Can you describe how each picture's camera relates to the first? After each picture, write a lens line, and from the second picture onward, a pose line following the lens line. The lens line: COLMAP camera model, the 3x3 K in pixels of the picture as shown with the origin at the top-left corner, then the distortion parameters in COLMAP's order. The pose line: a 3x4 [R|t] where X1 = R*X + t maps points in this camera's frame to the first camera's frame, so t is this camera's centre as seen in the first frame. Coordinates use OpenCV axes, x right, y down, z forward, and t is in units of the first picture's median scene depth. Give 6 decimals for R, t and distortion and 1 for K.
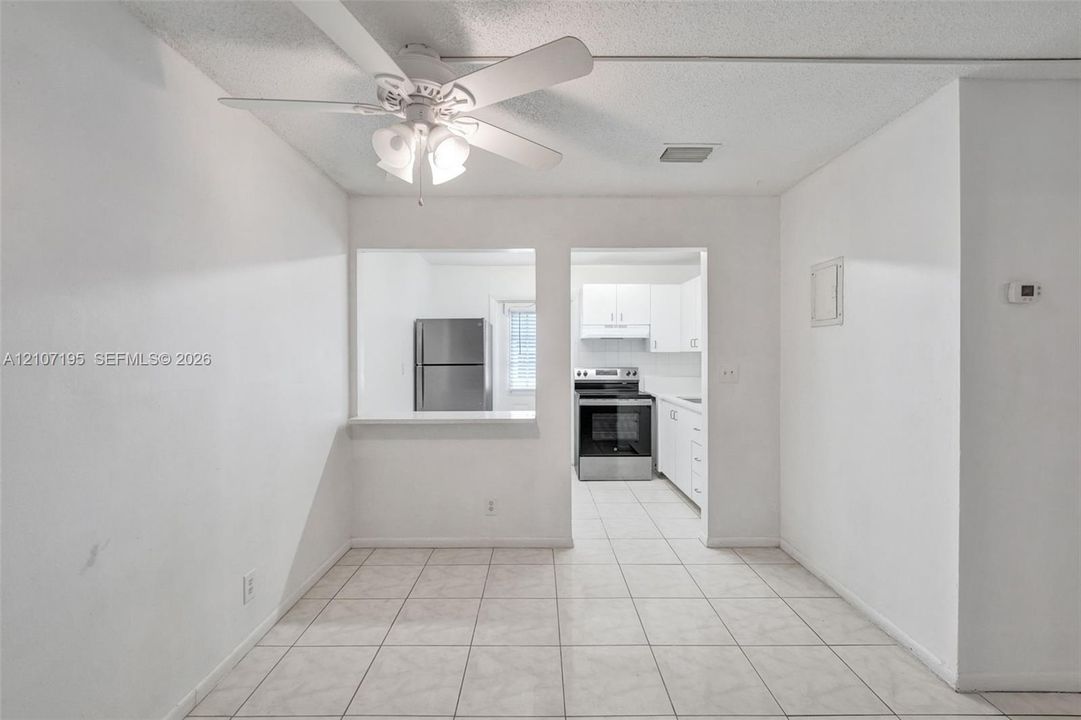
lens RADIAL K [[458.4, 0, 538.4], [0, 458.4, 355.8], [0, 0, 1]] dist [-0.005518, 0.000921]
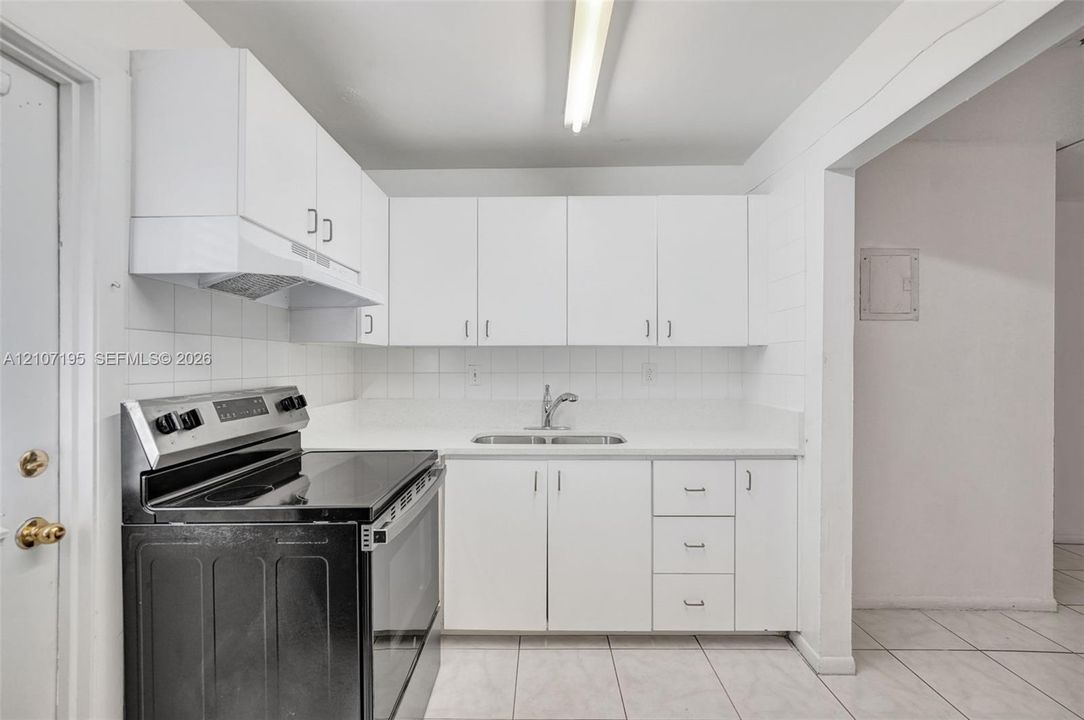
lens RADIAL K [[459.7, 0, 534.2], [0, 459.7, 362.0], [0, 0, 1]] dist [-0.005518, 0.000921]
pose [[0.013860, -0.001214, 0.999903, -0.145499], [0.000569, 0.999999, 0.001207, 0.007907], [-0.999904, 0.000552, 0.013861, 0.889294]]
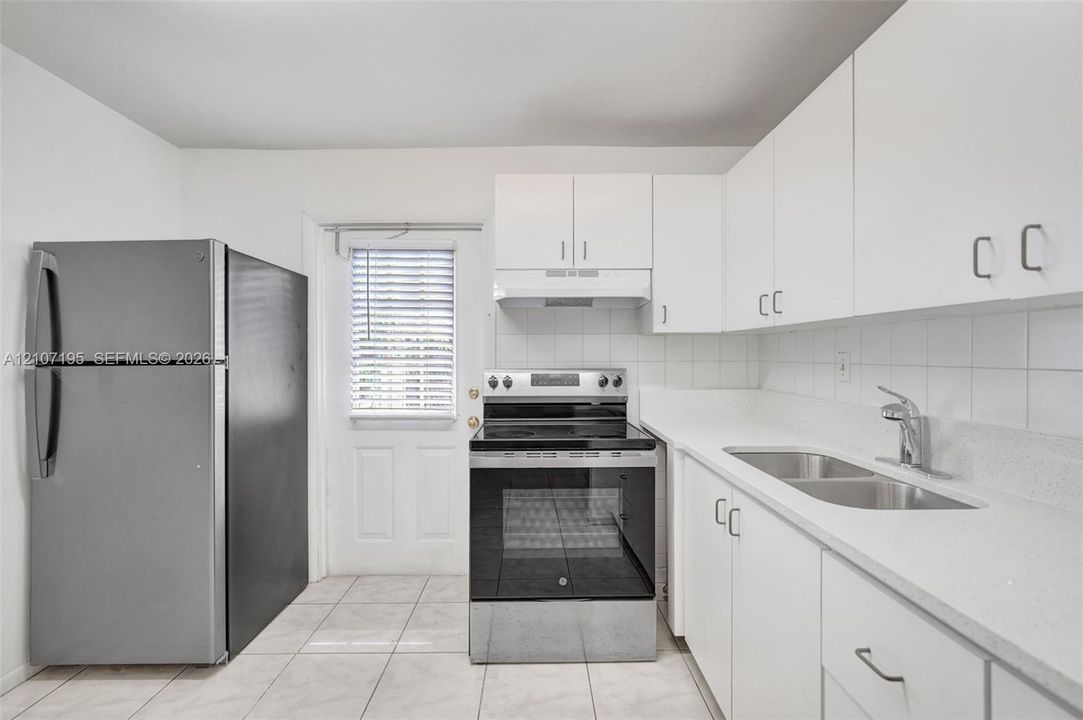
lens RADIAL K [[459.2, 0, 549.0], [0, 459.2, 353.6], [0, 0, 1]] dist [-0.005518, 0.000921]
pose [[0.999985, -0.005465, 0.000576, 0.153899], [0.005466, 0.999983, -0.001811, 0.012874], [-0.000566, 0.001814, 0.999998, 0.598396]]
